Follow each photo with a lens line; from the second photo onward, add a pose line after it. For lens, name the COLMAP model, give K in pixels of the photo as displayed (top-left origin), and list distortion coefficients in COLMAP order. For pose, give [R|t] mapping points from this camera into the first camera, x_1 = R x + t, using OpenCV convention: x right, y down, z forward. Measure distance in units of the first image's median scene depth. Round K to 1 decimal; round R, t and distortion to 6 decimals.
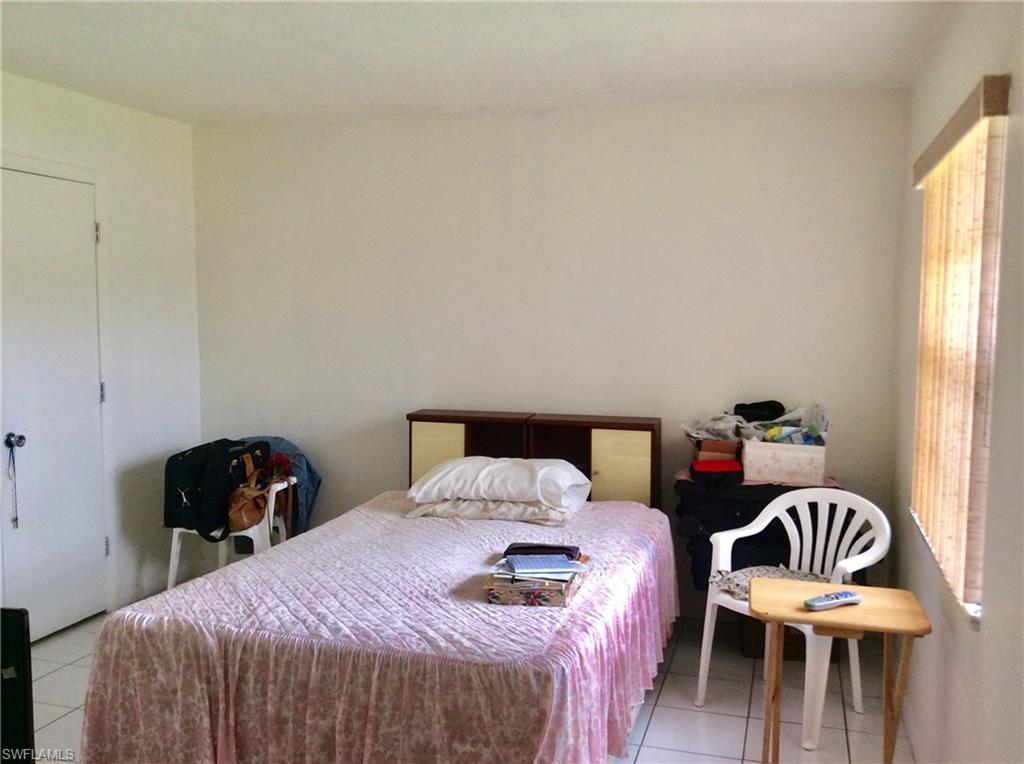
lens RADIAL K [[944.5, 0, 512.0], [0, 944.5, 382.0], [0, 0, 1]] dist [0.176497, -0.397801]
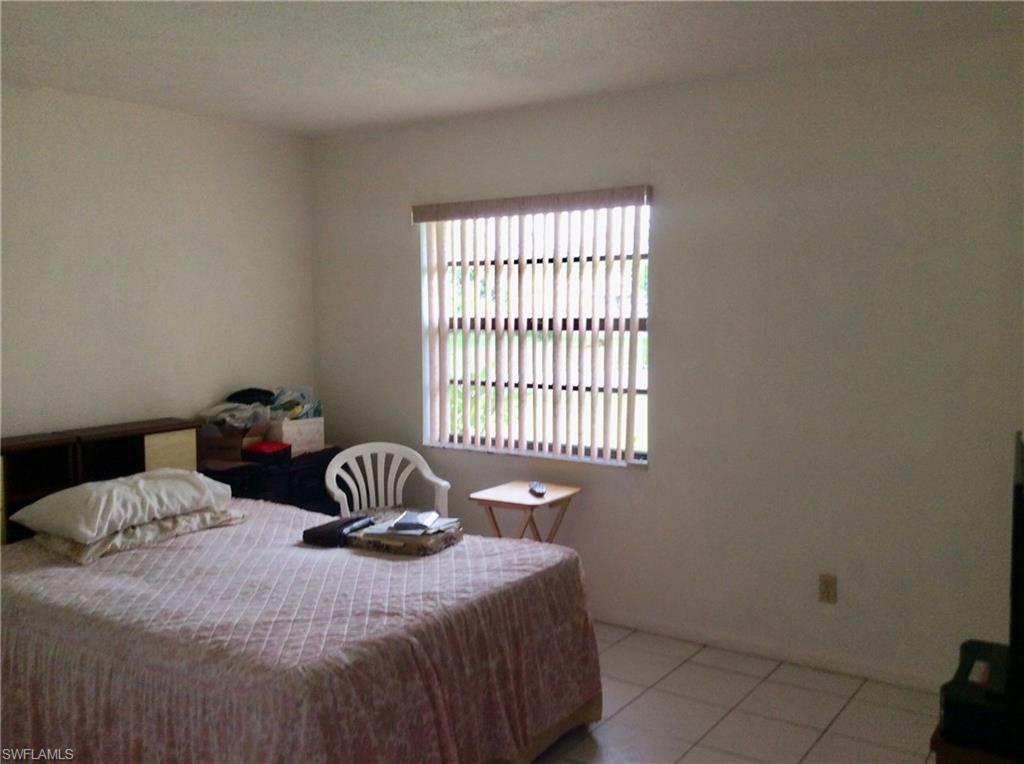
lens RADIAL K [[944.5, 0, 512.0], [0, 944.5, 382.0], [0, 0, 1]] dist [0.176497, -0.397801]
pose [[0.300712, -0.086748, 0.949762, -0.796999], [0.092979, 0.993777, 0.061330, -0.033066], [-0.949172, 0.069865, 0.306906, 0.381943]]
